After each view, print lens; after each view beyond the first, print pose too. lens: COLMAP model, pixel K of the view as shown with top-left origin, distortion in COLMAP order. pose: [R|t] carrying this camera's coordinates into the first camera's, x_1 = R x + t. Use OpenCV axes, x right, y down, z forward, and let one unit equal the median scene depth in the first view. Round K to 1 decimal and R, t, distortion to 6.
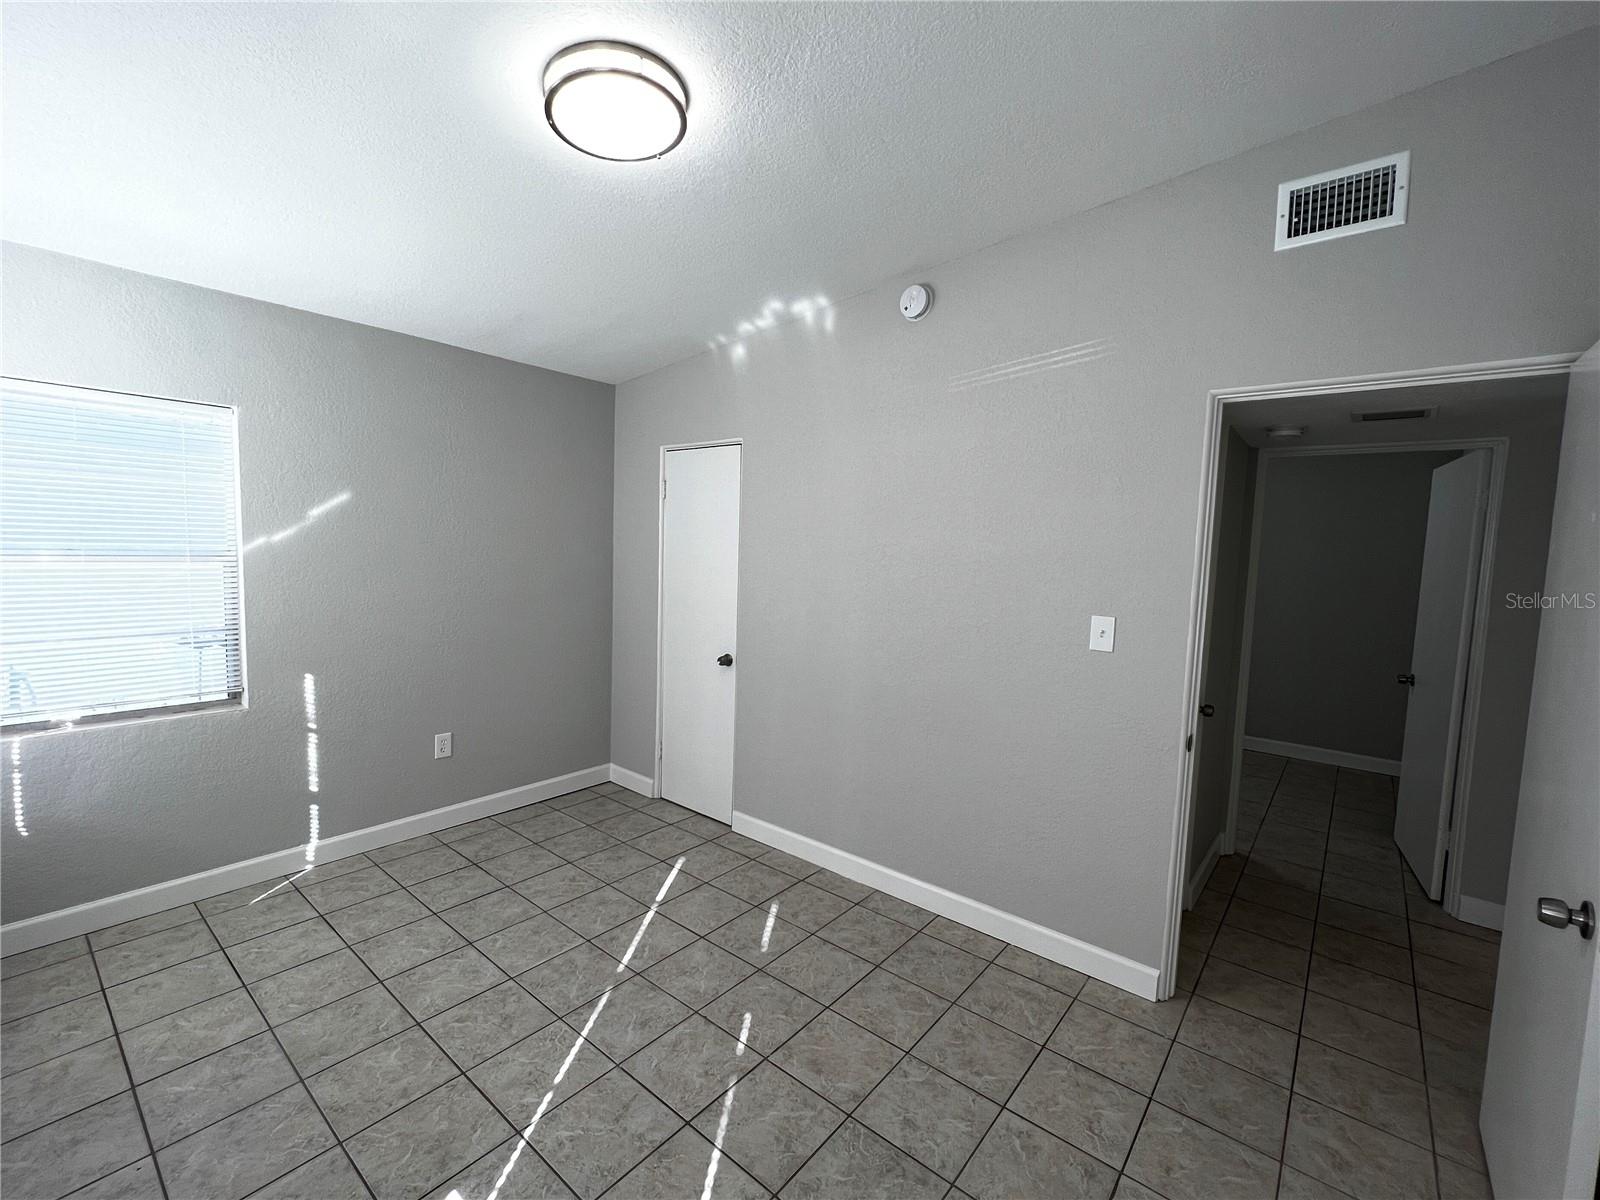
lens RADIAL K [[689.4, 0, 798.7], [0, 689.4, 605.8], [0, 0, 1]] dist [-0.001640, 0.000239]
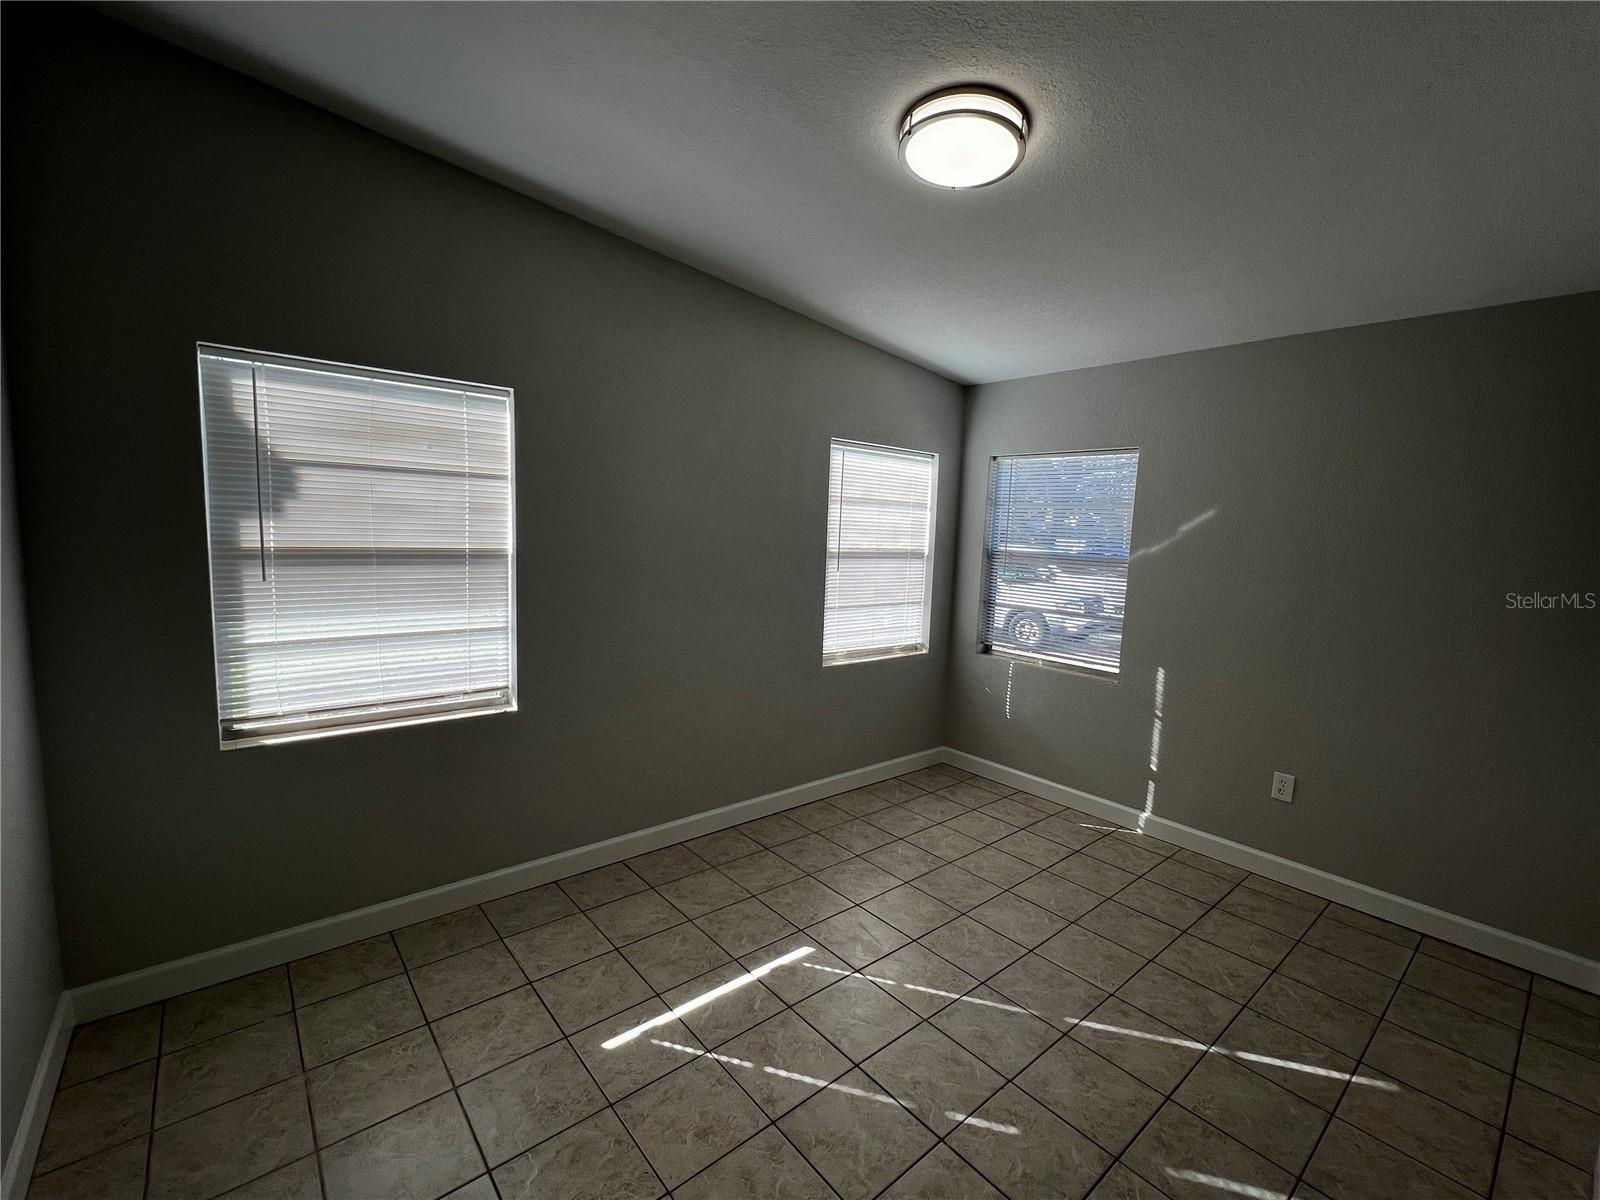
lens RADIAL K [[689.4, 0, 799.4], [0, 689.4, 592.6], [0, 0, 1]] dist [-0.001640, 0.000239]
pose [[-0.178317, 0.055685, -0.982396, 0.545281], [-0.135545, 0.987489, 0.080576, -0.037853], [0.974593, 0.147527, -0.168538, 0.608999]]
